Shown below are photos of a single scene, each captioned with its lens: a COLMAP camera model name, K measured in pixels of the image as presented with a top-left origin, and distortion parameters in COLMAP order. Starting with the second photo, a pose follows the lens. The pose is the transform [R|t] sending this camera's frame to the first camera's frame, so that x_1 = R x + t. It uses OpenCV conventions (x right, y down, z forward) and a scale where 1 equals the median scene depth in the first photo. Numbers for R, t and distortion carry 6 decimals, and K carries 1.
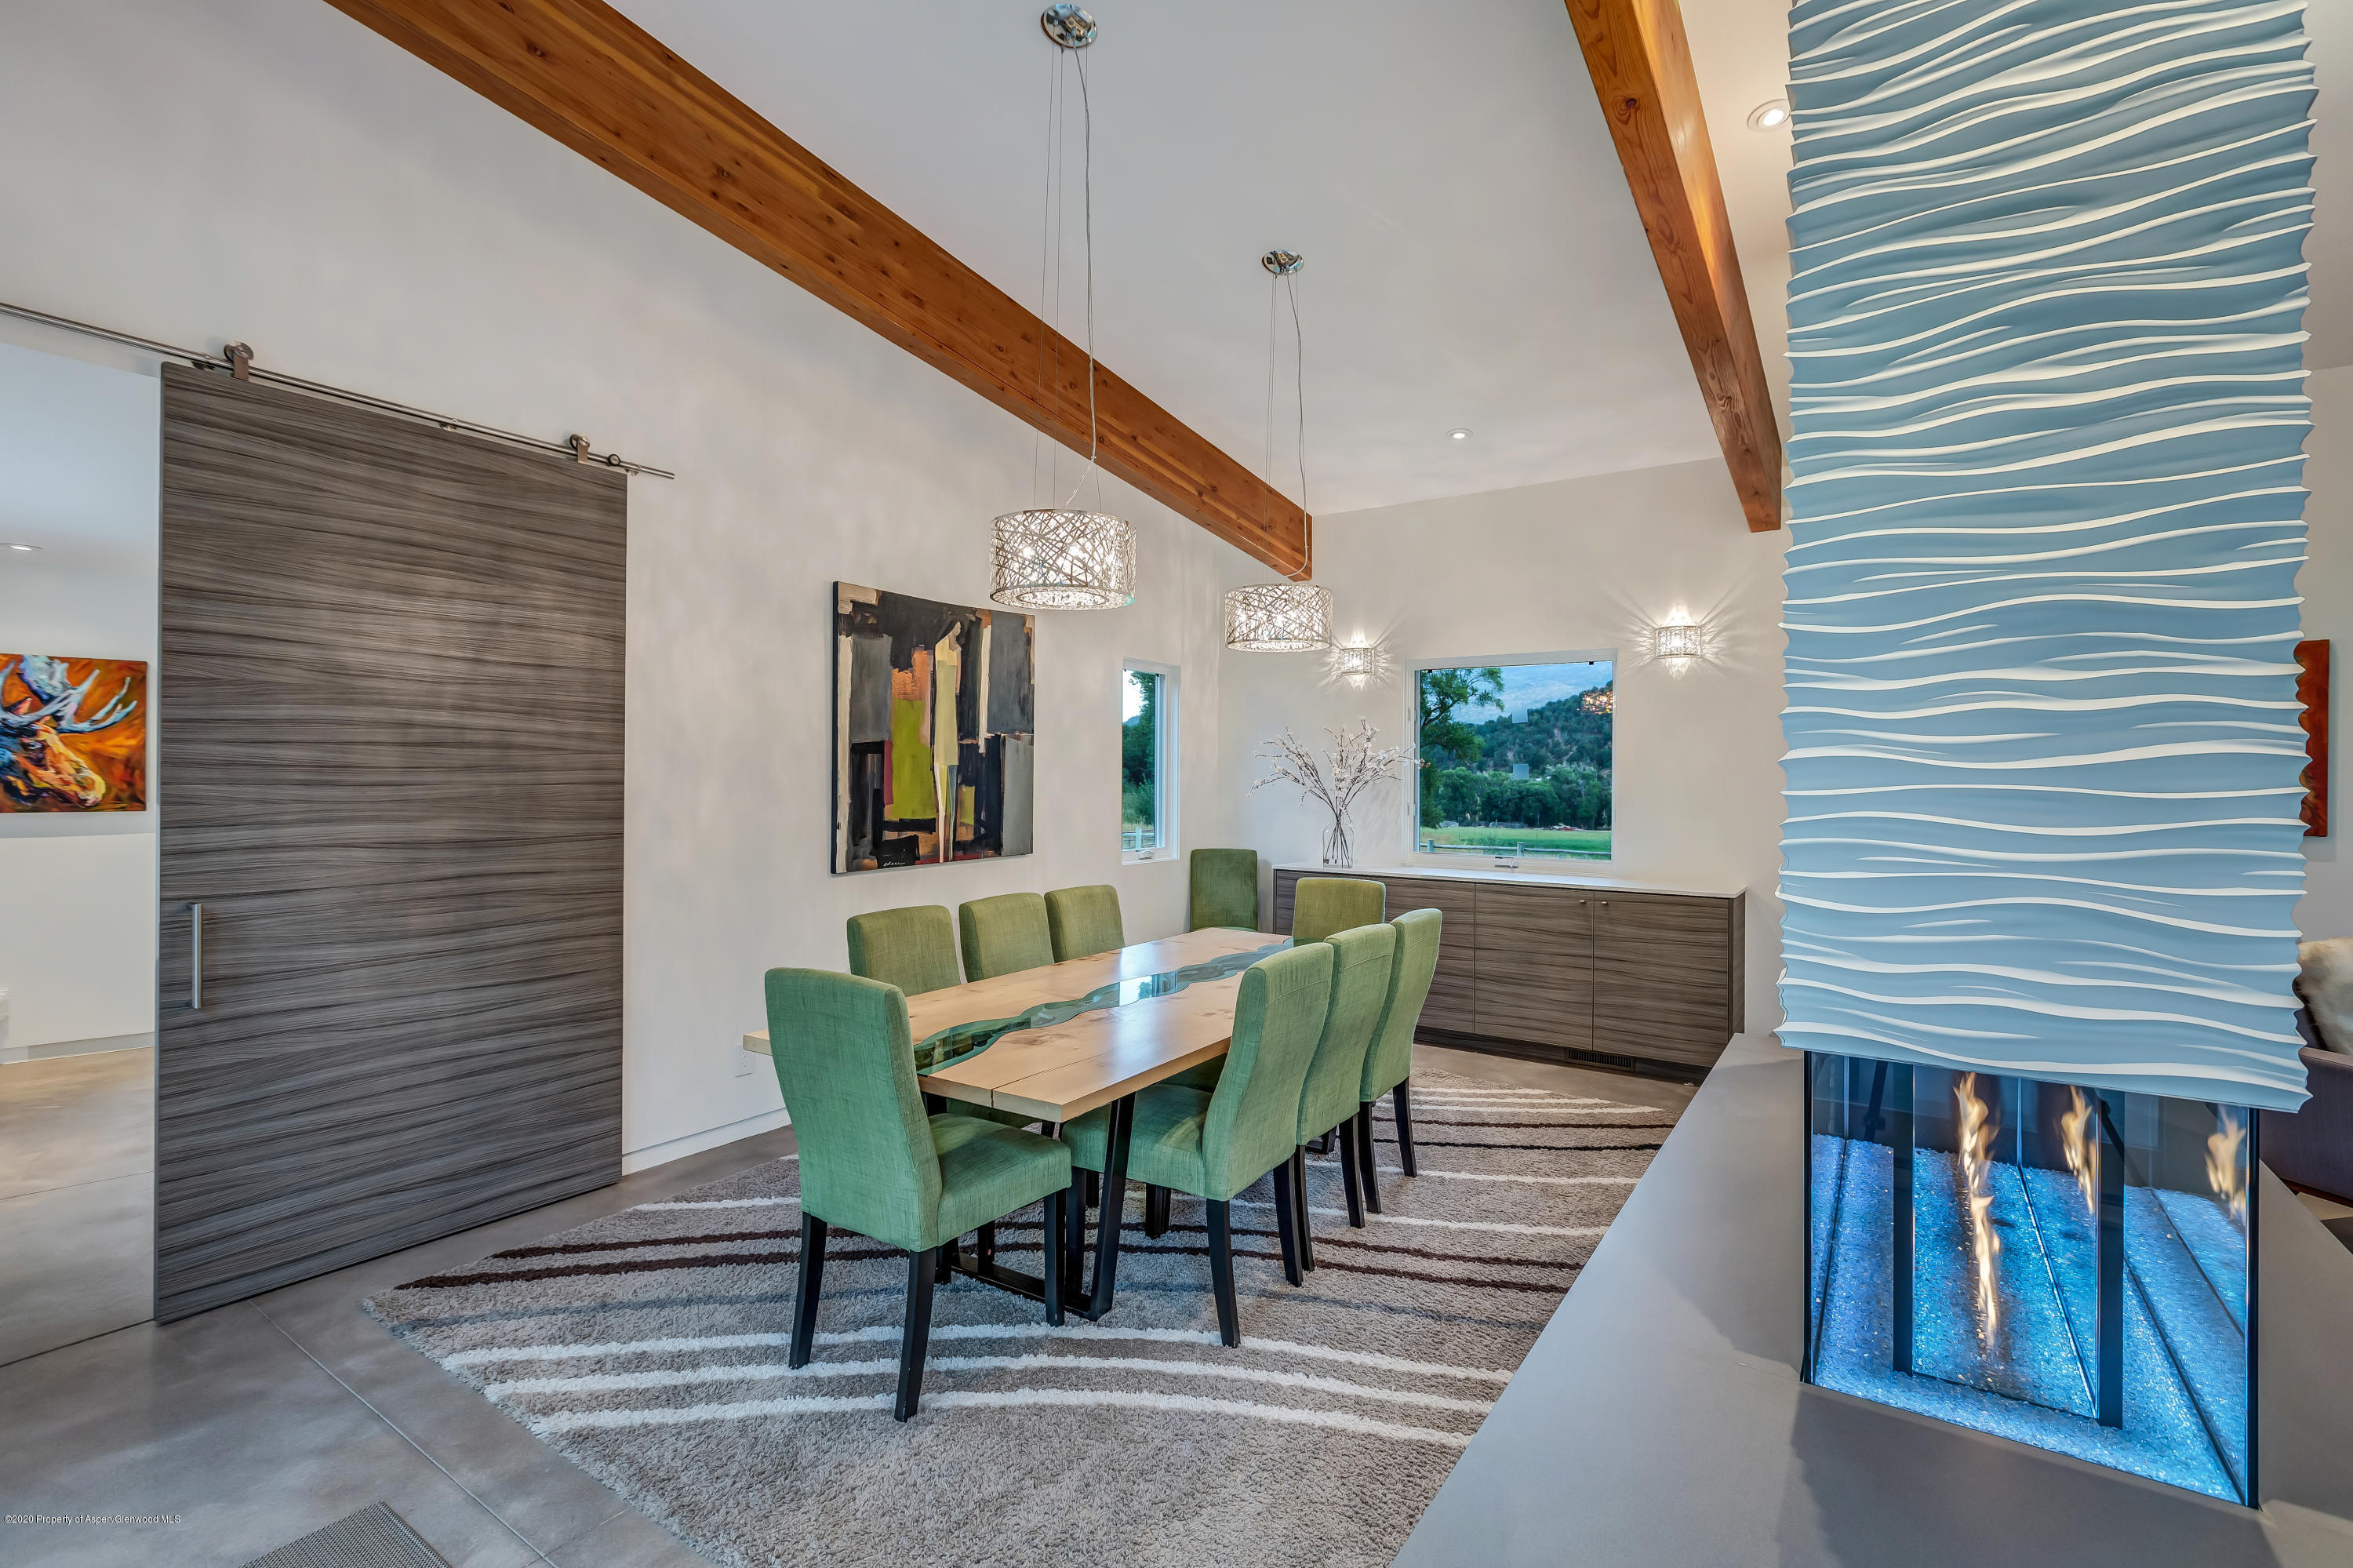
lens RADIAL K [[1073.7, 0, 1188.9], [0, 1073.7, 770.1], [0, 0, 1]] dist [0.001298, -0.000275]
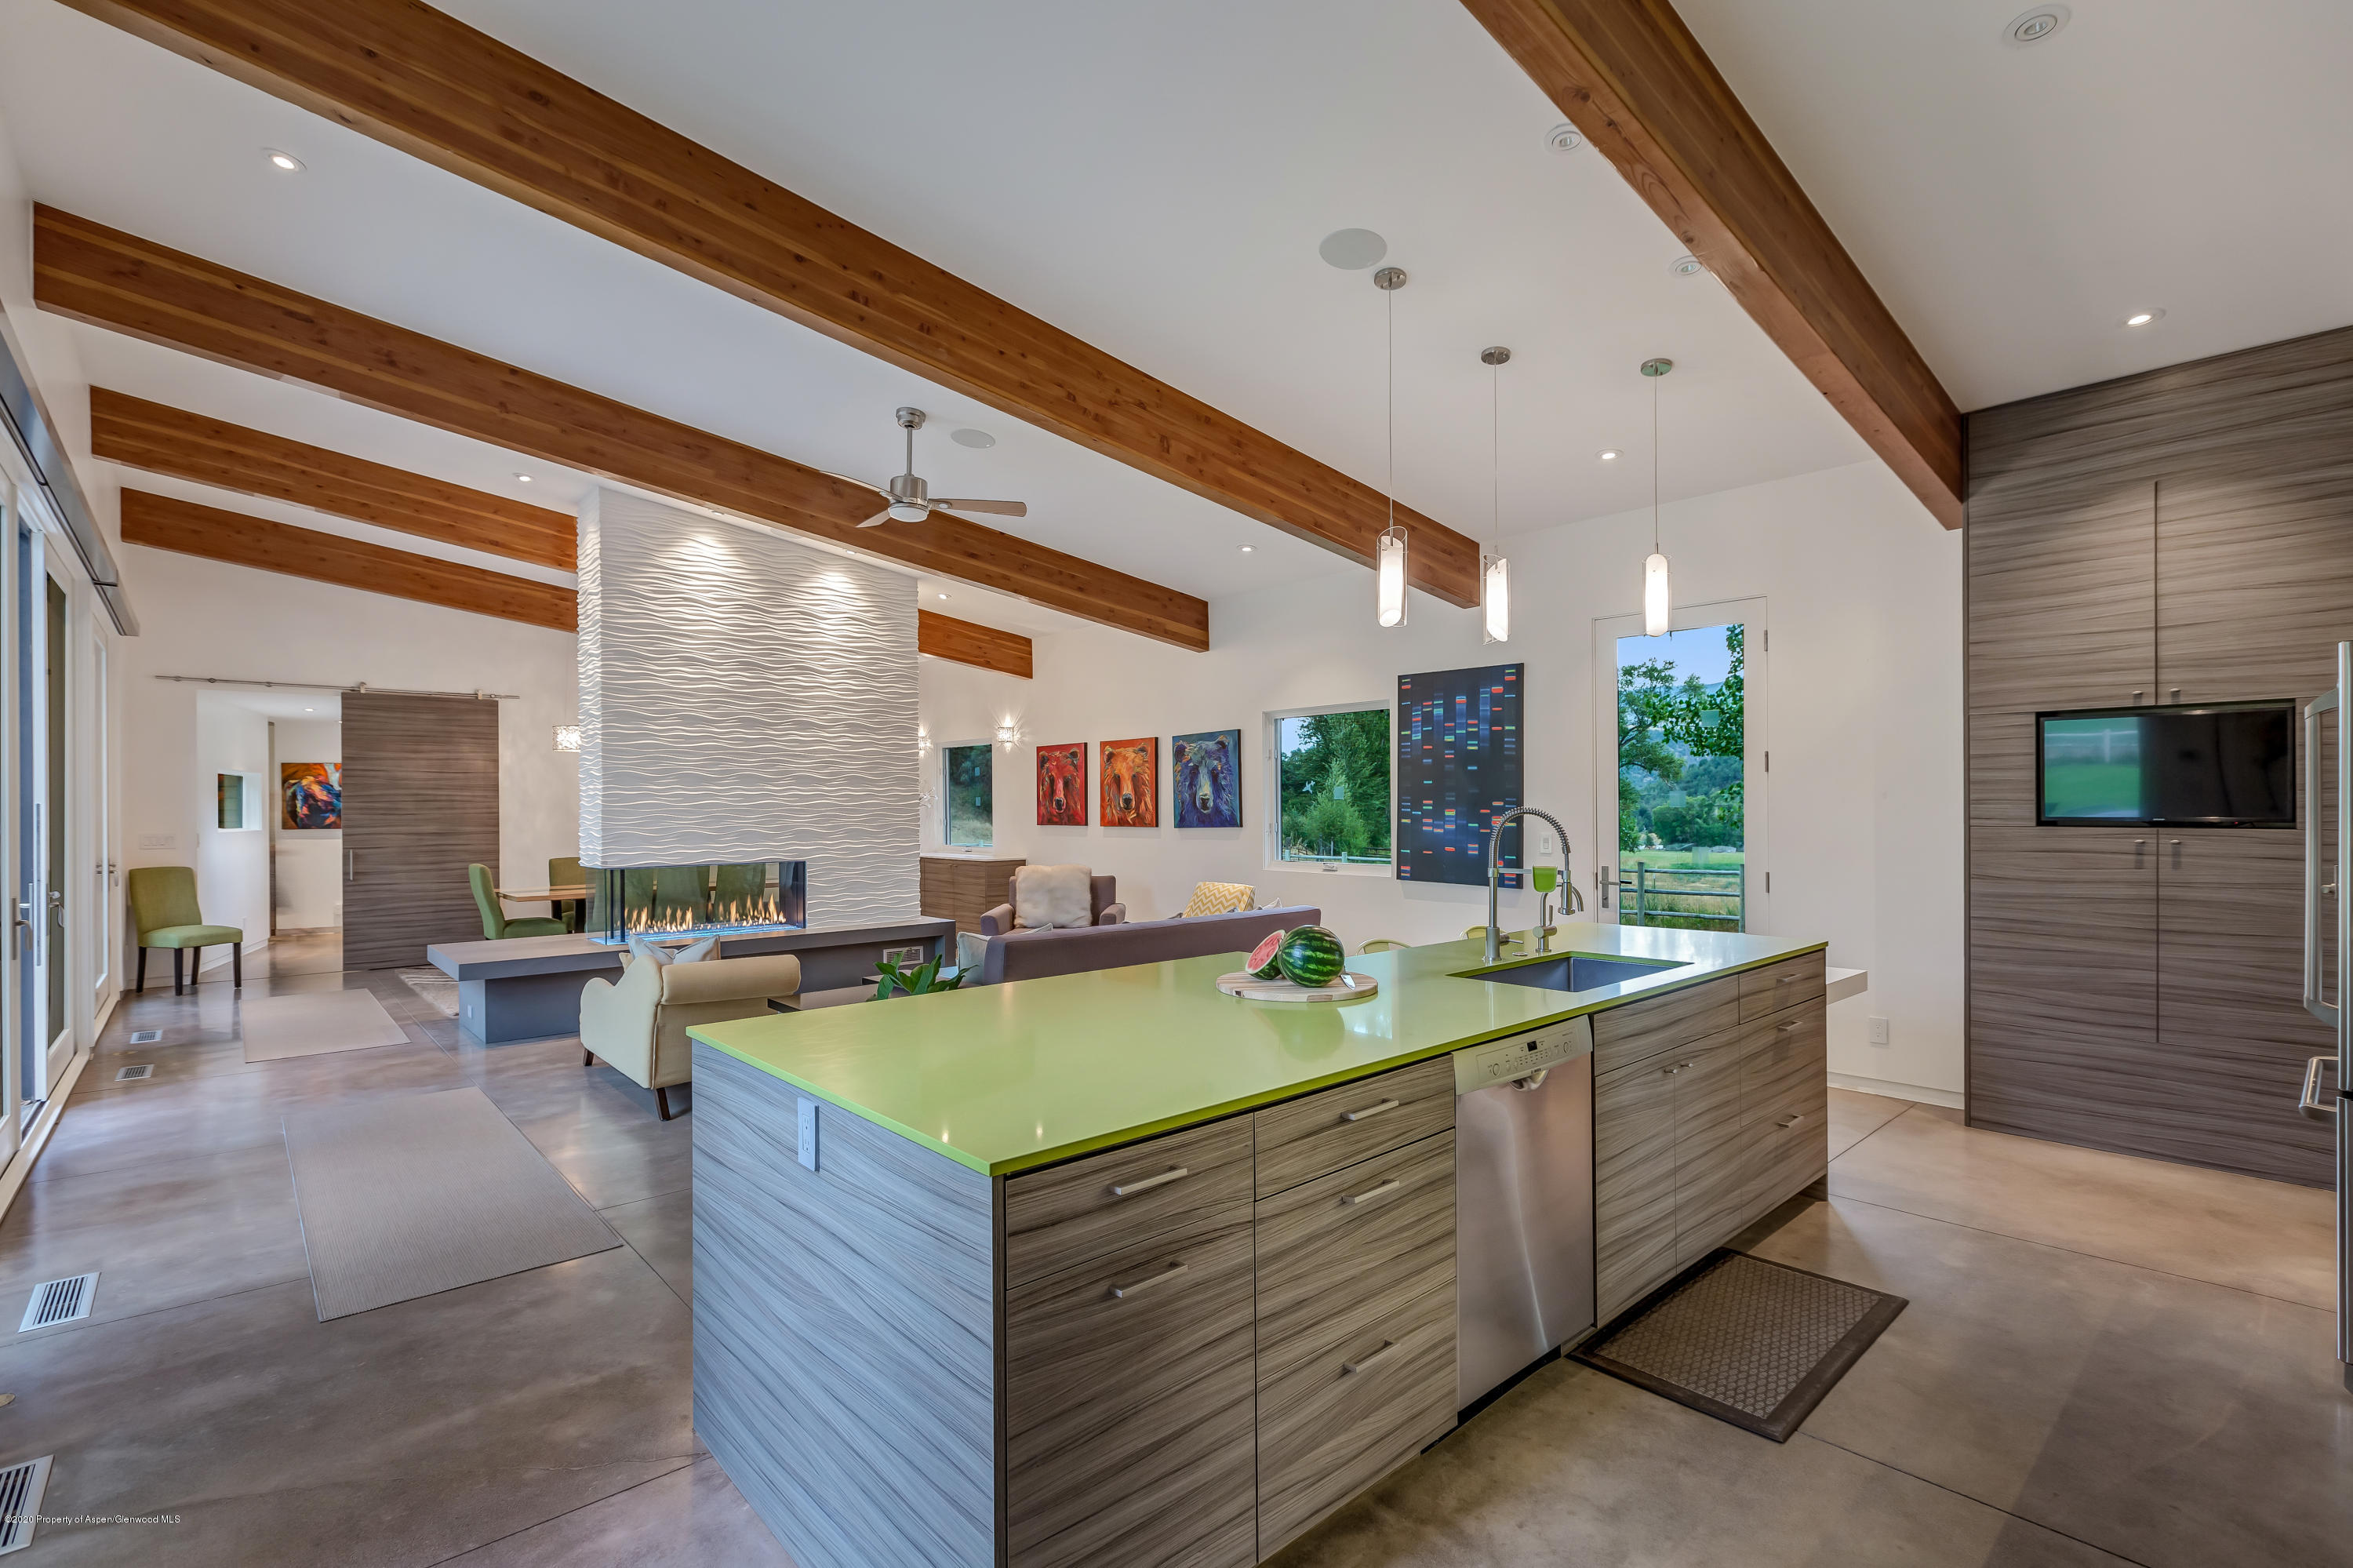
lens RADIAL K [[1090.4, 0, 1182.6], [0, 1090.4, 796.5], [0, 0, 1]] dist [-0.002196, -0.001385]
pose [[0.970221, -0.017841, -0.241562, 1.974422], [0.017605, 0.999840, -0.003135, 0.010193], [0.241580, -0.001211, 0.970380, -1.371859]]
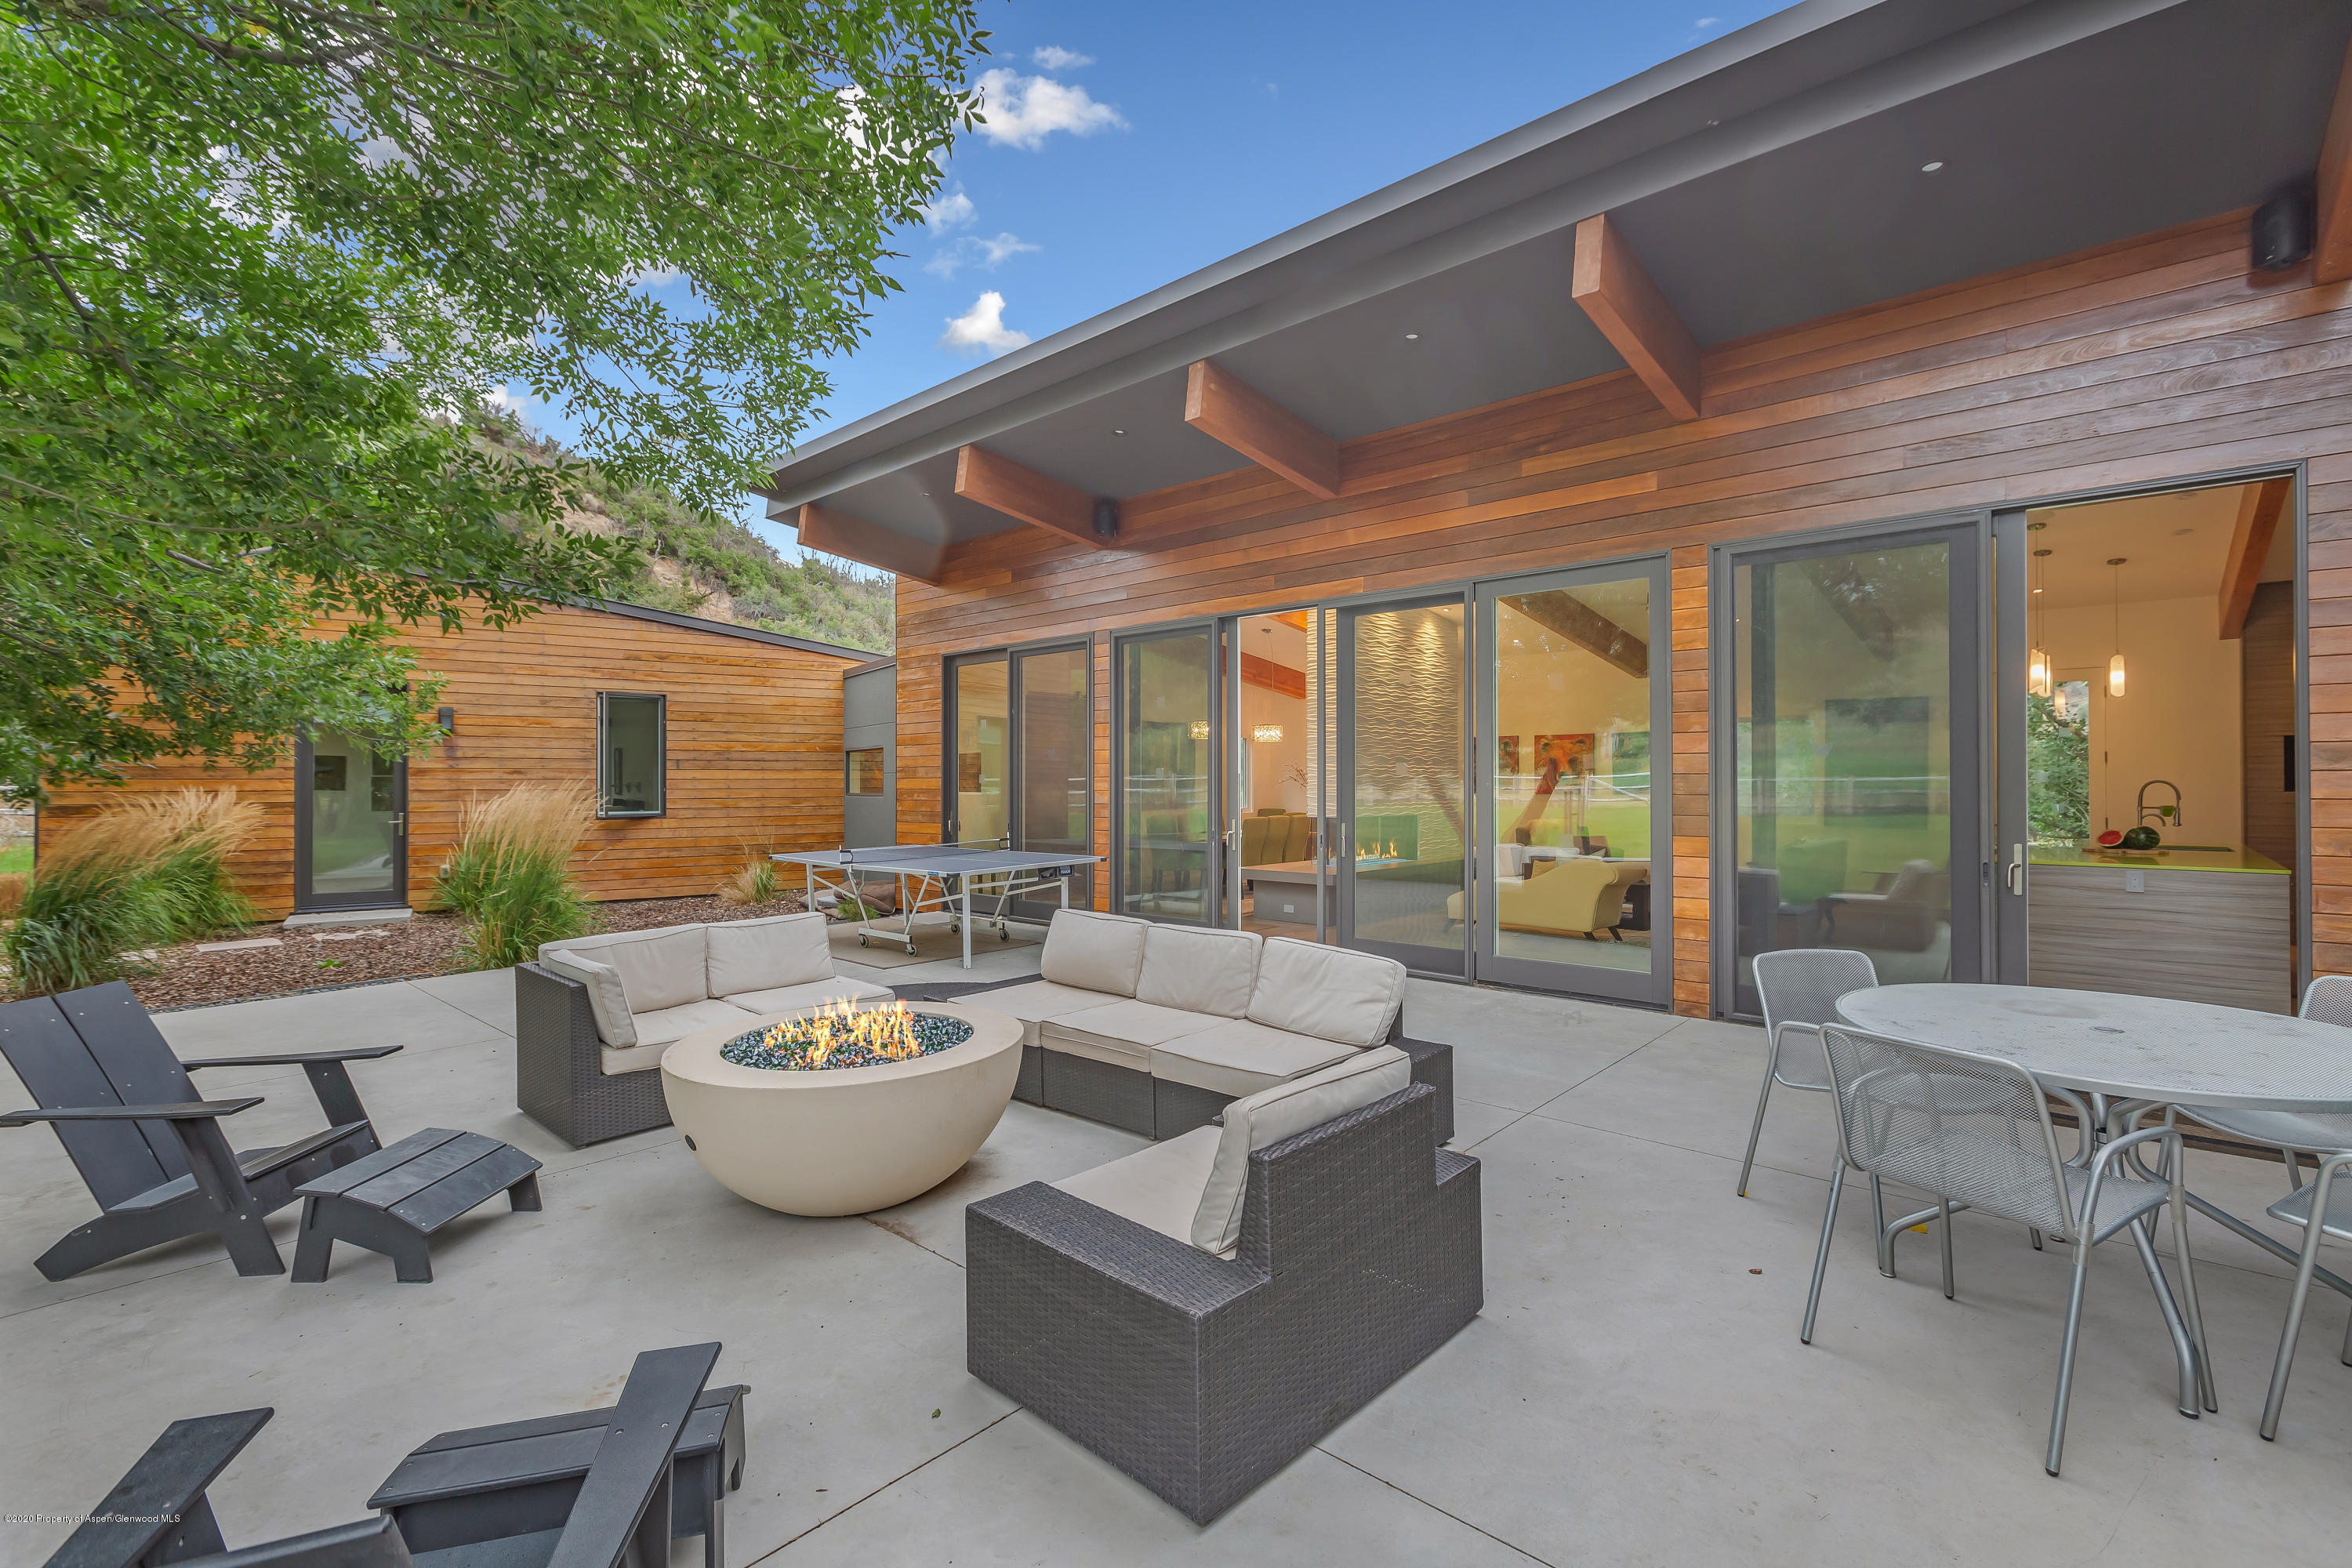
lens RADIAL K [[1062.0, 0, 1185.5], [0, 1062.0, 787.7], [0, 0, 1]] dist [-0.001536, -0.001072]
pose [[0.989042, -0.009793, -0.147313, 0.379696], [0.011520, 0.999874, 0.010877, -0.007279], [0.147188, -0.012455, 0.989030, -2.805660]]
